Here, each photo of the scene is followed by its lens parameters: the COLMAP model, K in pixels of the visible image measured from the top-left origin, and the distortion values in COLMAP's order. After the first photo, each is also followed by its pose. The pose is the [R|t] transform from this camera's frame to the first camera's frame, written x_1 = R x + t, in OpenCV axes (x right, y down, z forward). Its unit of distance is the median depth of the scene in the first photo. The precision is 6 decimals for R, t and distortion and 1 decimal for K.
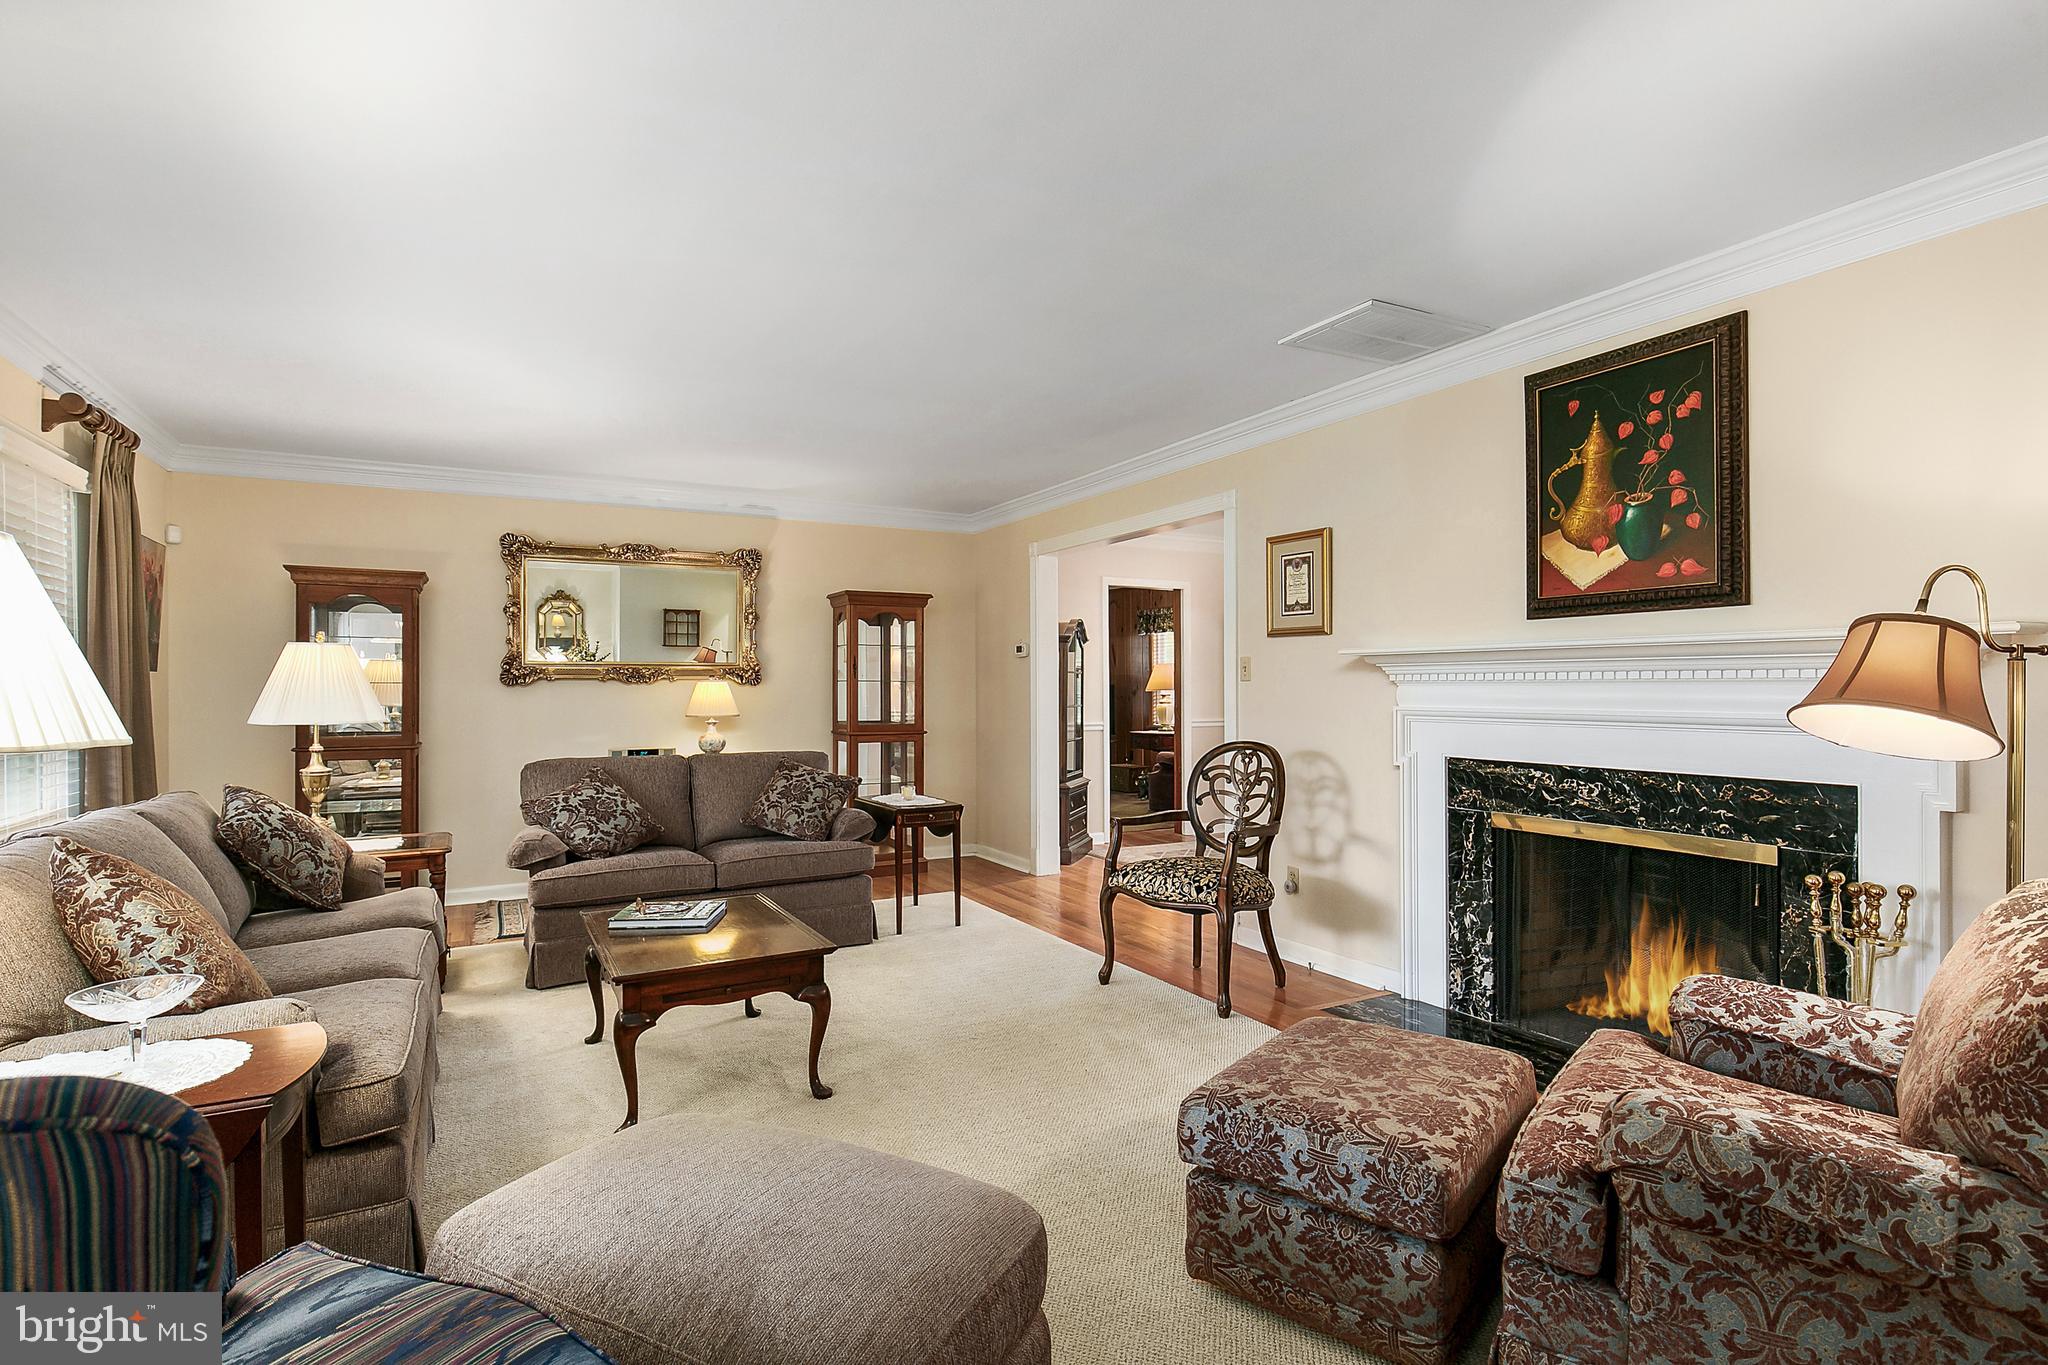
lens RADIAL K [[976.3, 0, 1008.5], [0, 976.3, 681.9], [0, 0, 1]] dist [0.003247, -0.000083]
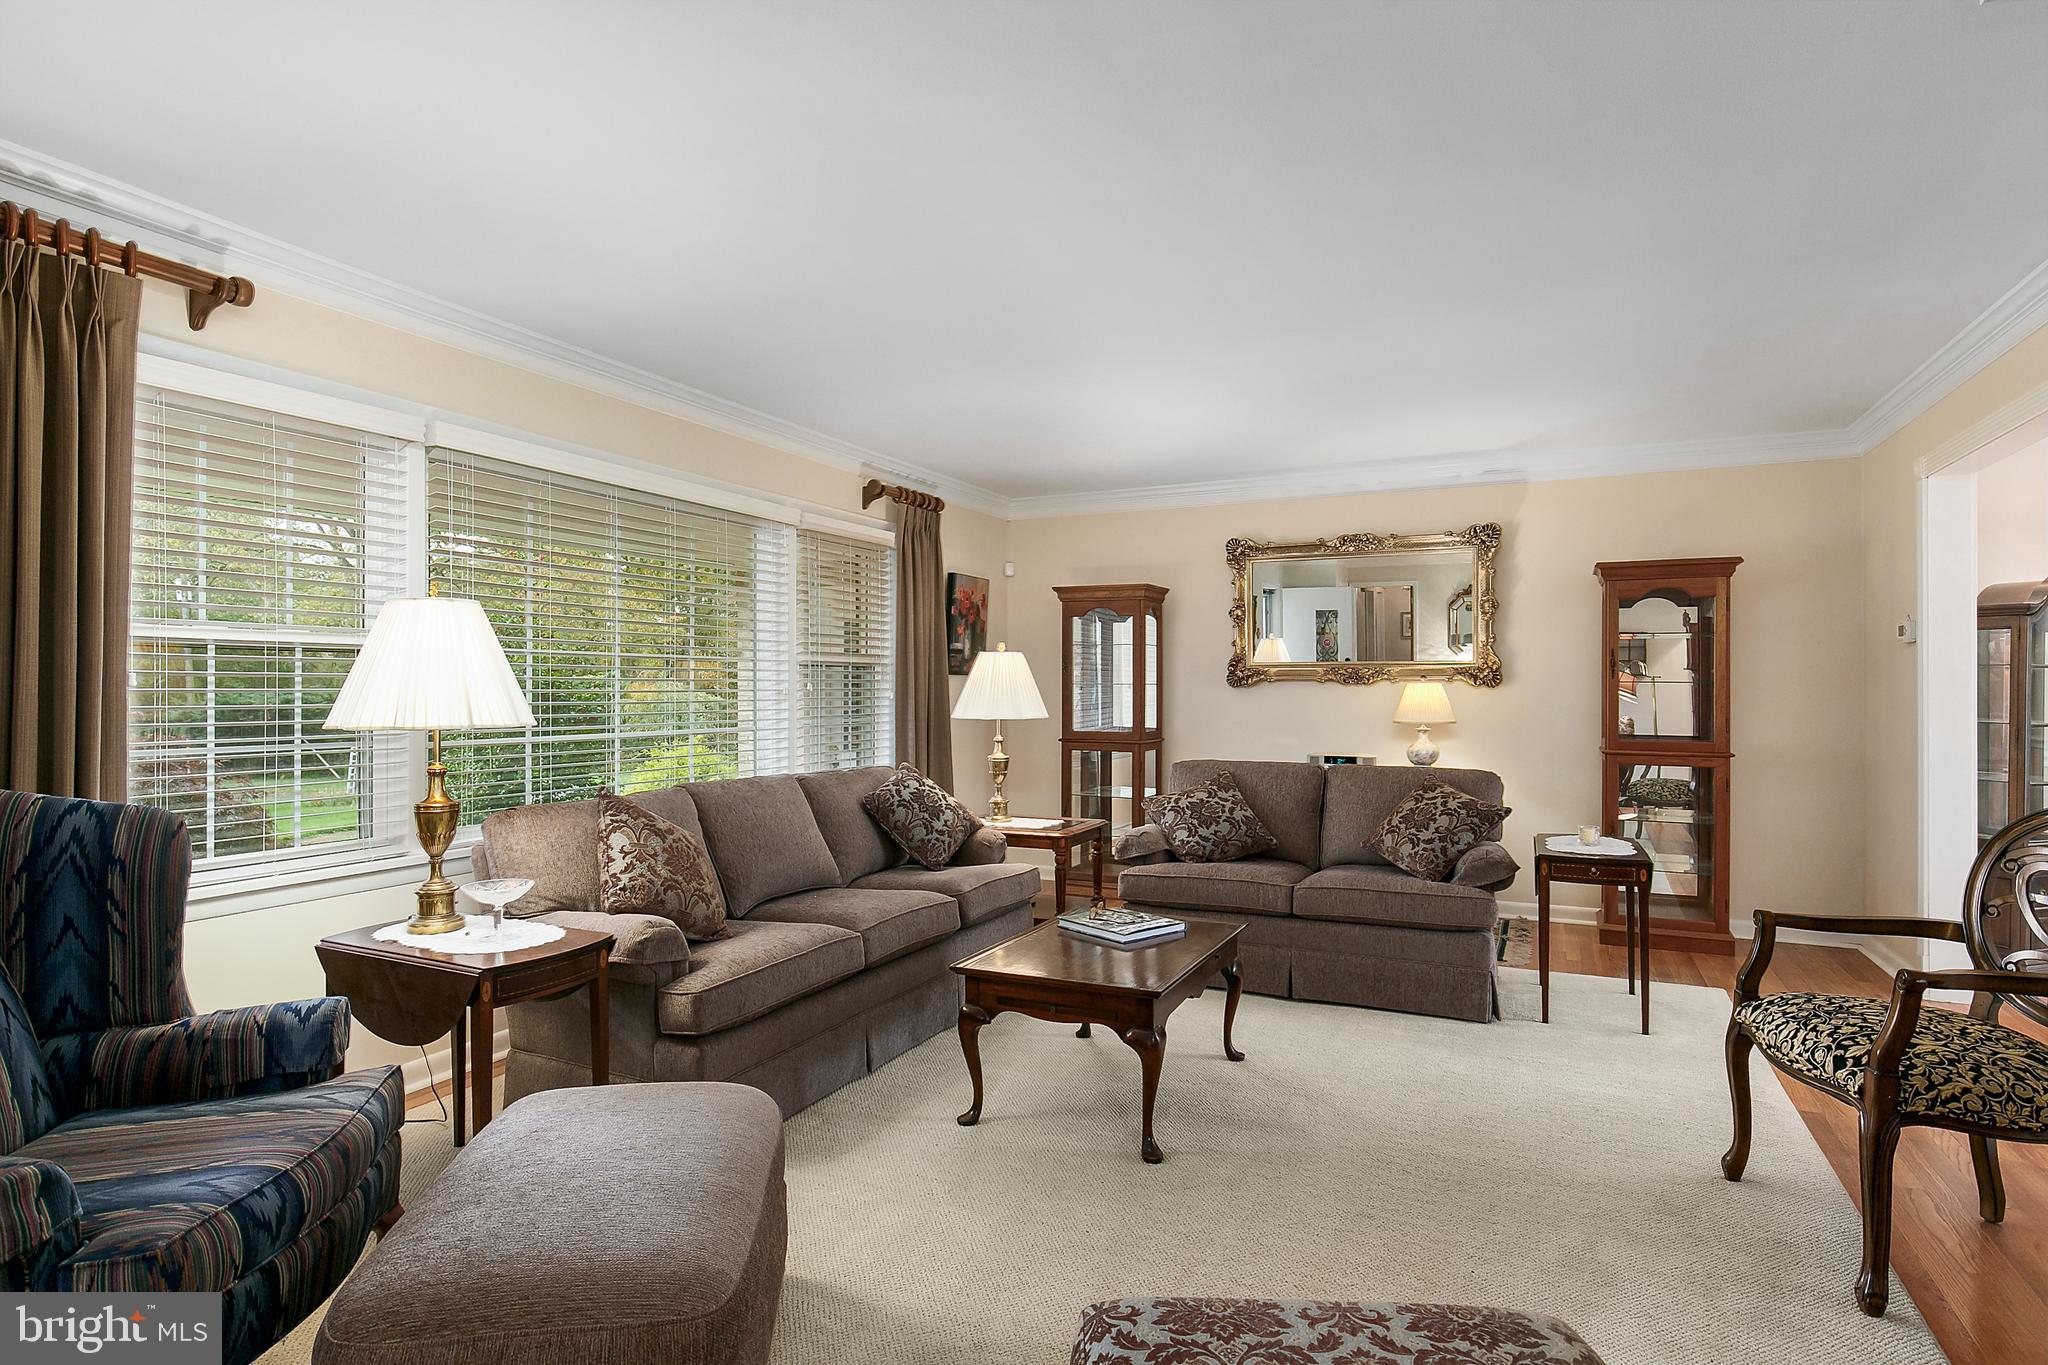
lens RADIAL K [[1039.1, 0, 1017.2], [0, 1039.1, 686.8], [0, 0, 1]] dist [0.002827, 0.001140]
pose [[0.603528, 0.003554, -0.797334, 0.276250], [0.001266, 0.999985, 0.005415, -0.003059], [0.797341, -0.004278, 0.603514, 0.196905]]
